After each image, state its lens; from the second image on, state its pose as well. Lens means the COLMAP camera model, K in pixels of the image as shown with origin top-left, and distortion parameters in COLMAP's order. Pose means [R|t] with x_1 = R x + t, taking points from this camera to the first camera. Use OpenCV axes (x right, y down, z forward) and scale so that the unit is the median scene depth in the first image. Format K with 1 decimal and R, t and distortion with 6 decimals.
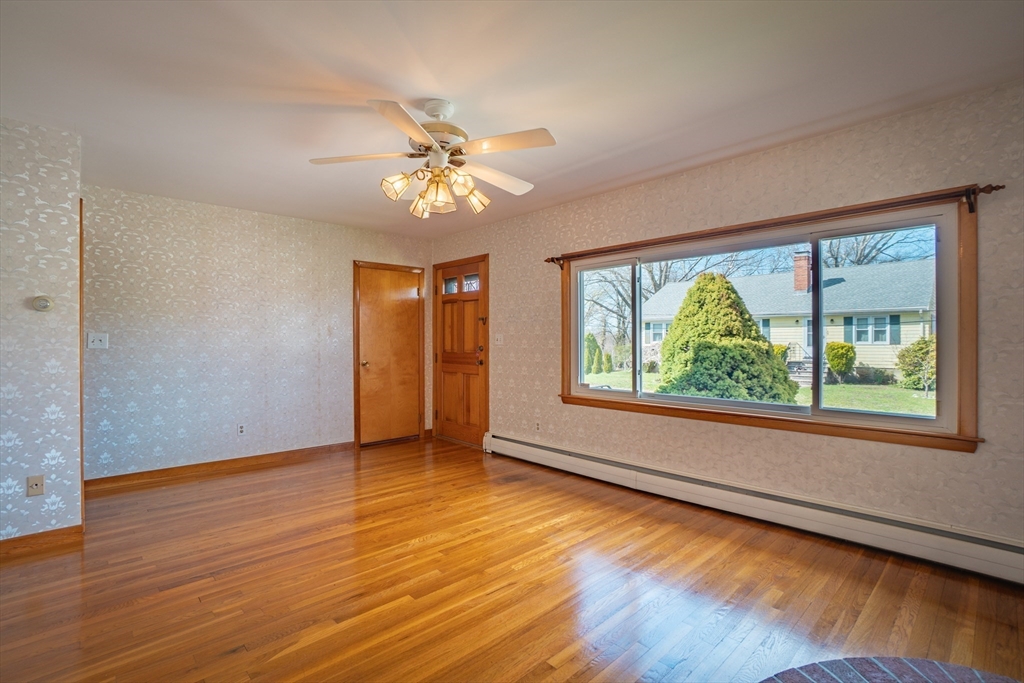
lens RADIAL K [[465.3, 0, 506.3], [0, 465.3, 341.8], [0, 0, 1]] dist [-0.038310, 0.005004]
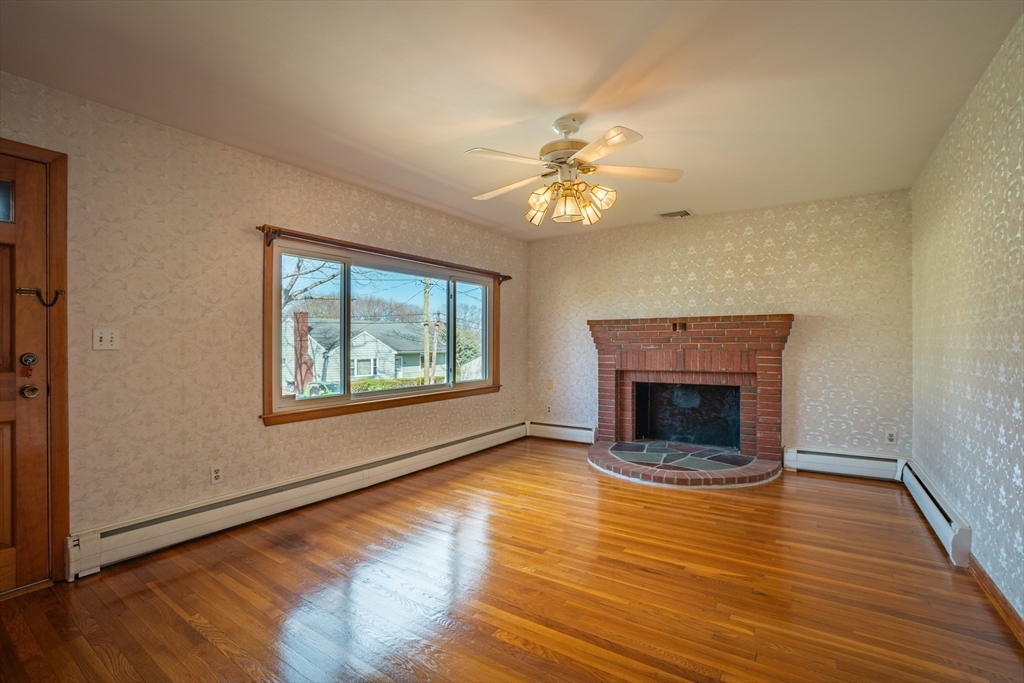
lens RADIAL K [[465.3, 0, 503.9], [0, 465.3, 340.7], [0, 0, 1]] dist [-0.038310, 0.005004]
pose [[-0.206706, 0.003254, 0.978398, -0.874265], [0.002180, 0.999994, -0.002866, -0.001183], [-0.978401, 0.001540, -0.206711, 1.016504]]
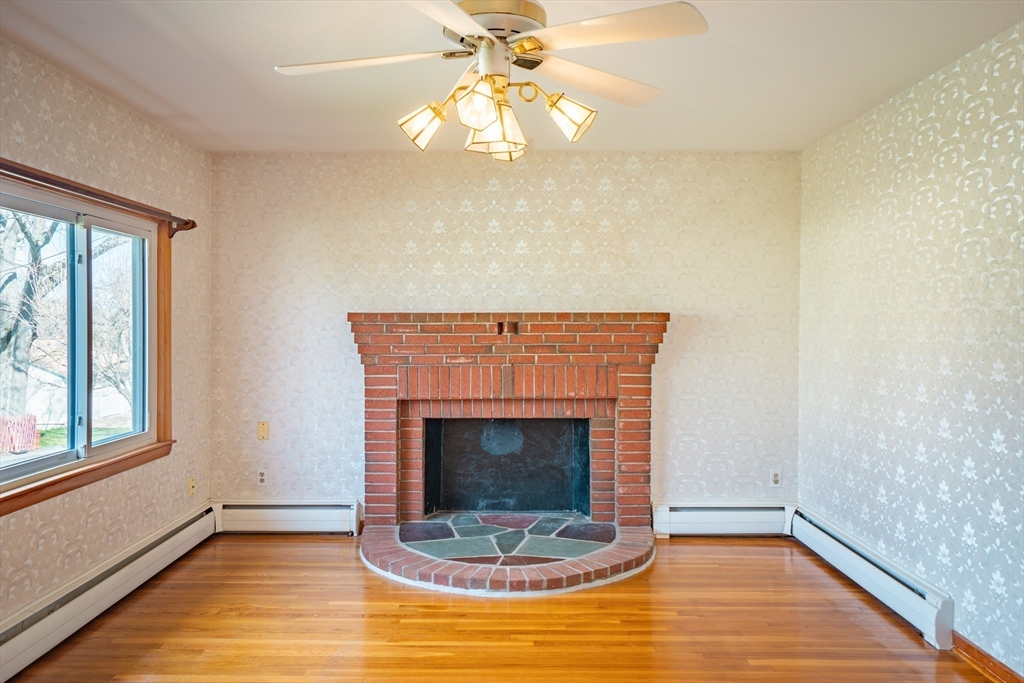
lens RADIAL K [[767.6, 0, 513.9], [0, 767.6, 341.3], [0, 0, 1]] dist [0.032430, -0.005543]
pose [[-0.709315, -0.012378, 0.704783, -0.637304], [-0.000537, 0.999855, 0.017019, -0.045837], [-0.704892, 0.011693, -0.709219, 1.224173]]
